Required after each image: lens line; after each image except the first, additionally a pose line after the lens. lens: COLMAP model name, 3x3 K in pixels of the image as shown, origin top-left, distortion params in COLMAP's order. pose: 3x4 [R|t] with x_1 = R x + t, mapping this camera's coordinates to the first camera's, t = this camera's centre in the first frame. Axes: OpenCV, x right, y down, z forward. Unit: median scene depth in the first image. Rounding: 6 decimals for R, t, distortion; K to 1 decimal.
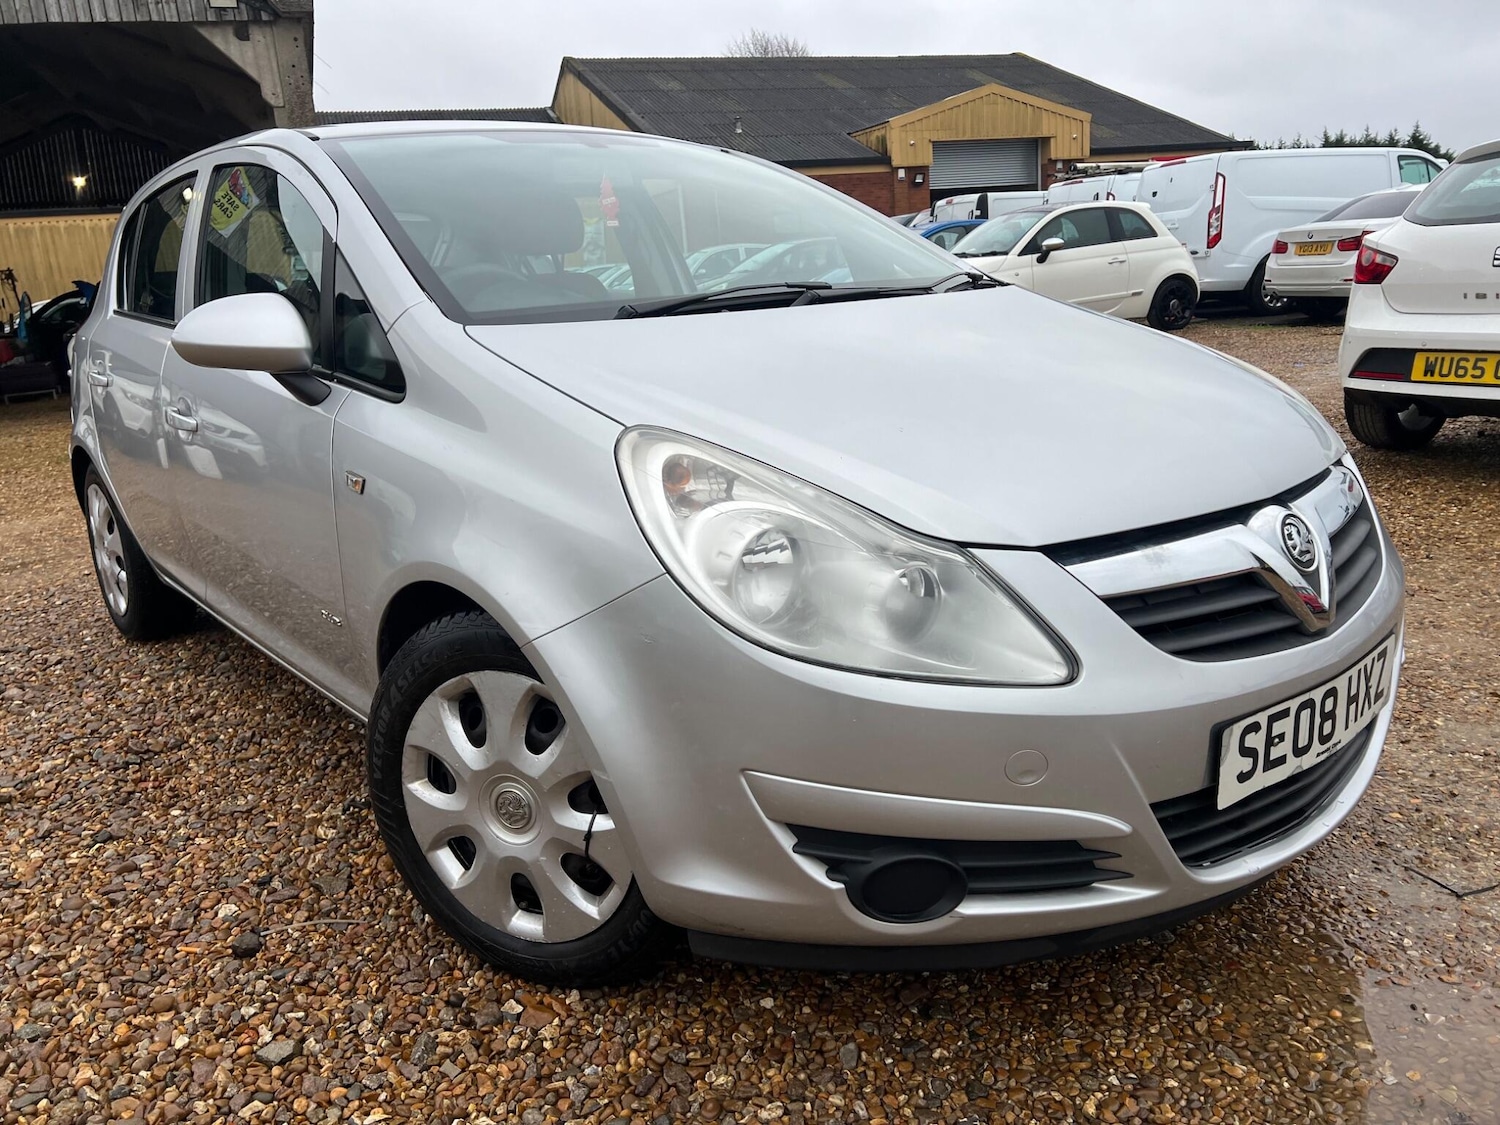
lens RADIAL K [[1073.9, 0, 745.4], [0, 1073.9, 561.0], [0, 0, 1]] dist [0.051996, -0.045414]
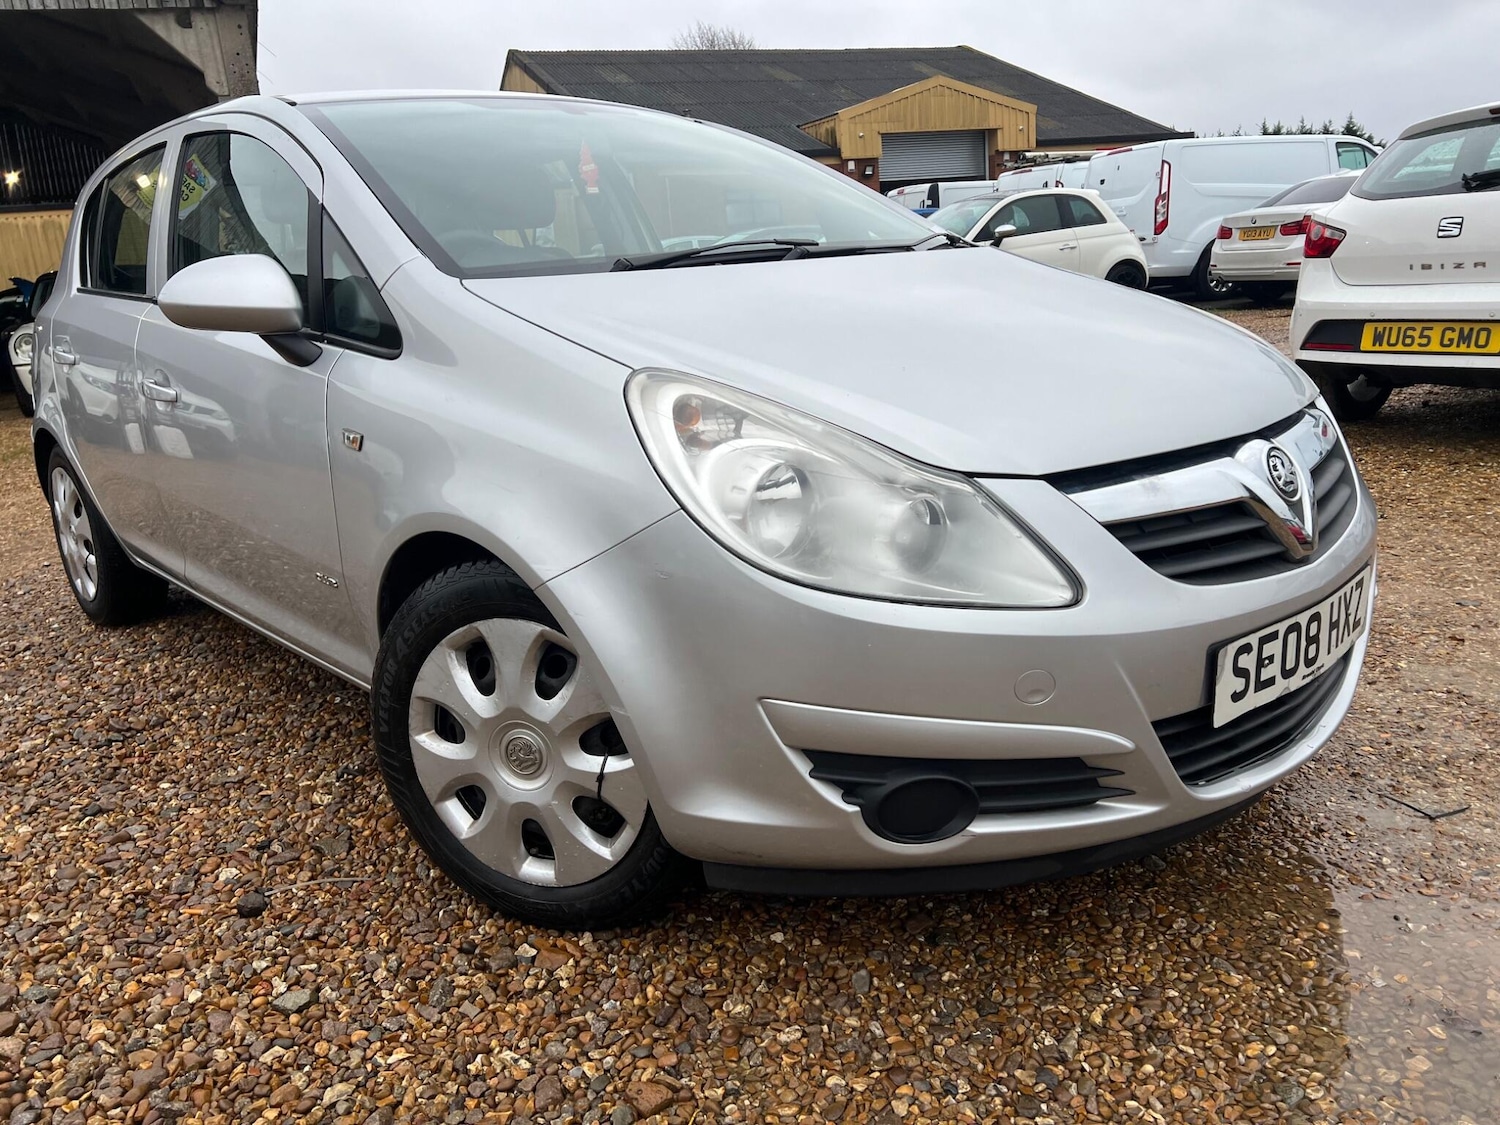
lens RADIAL K [[1073.9, 0, 745.4], [0, 1073.9, 561.0], [0, 0, 1]] dist [0.051996, -0.045414]
pose [[0.998994, -0.020295, 0.039981, -0.041468], [0.020105, 0.999785, 0.005151, 0.044180], [-0.040076, -0.004342, 0.999187, -0.016837]]
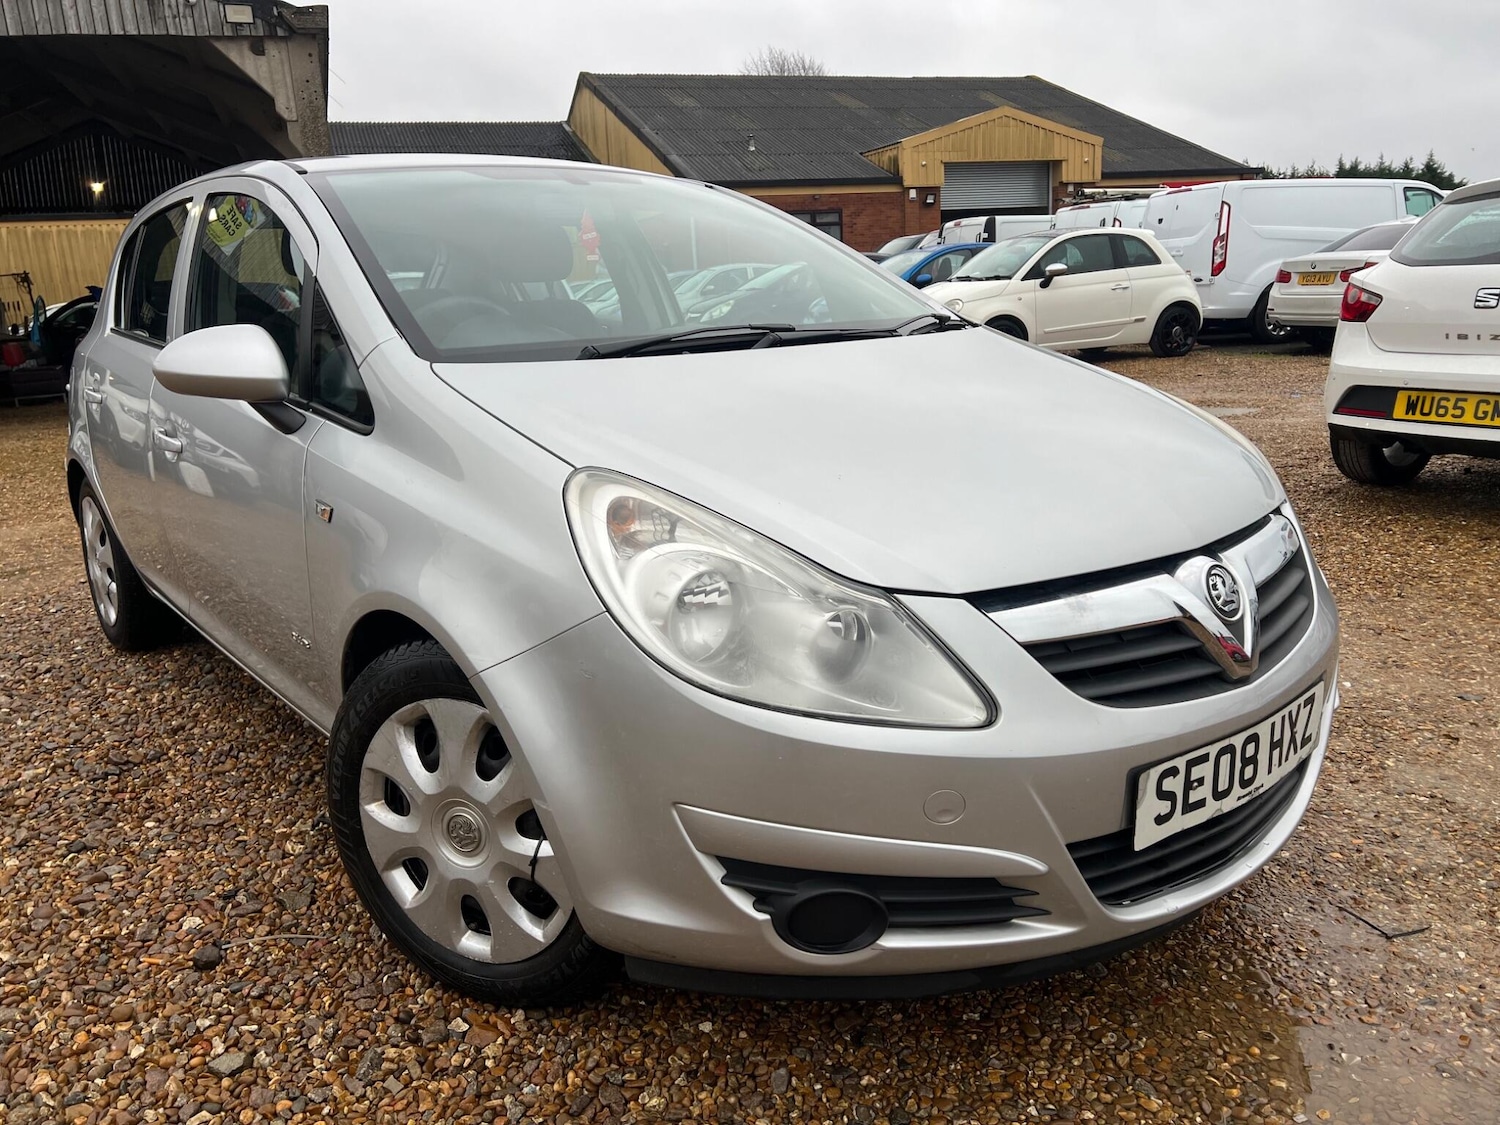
lens RADIAL K [[1072.7, 0, 744.7], [0, 1072.7, 562.8], [0, 0, 1]] dist [0.054655, -0.048493]
pose [[0.999755, 0.021134, -0.006505, 0.051714], [-0.021206, 0.999712, -0.011251, -0.020981], [0.006265, 0.011386, 0.999916, -0.031982]]
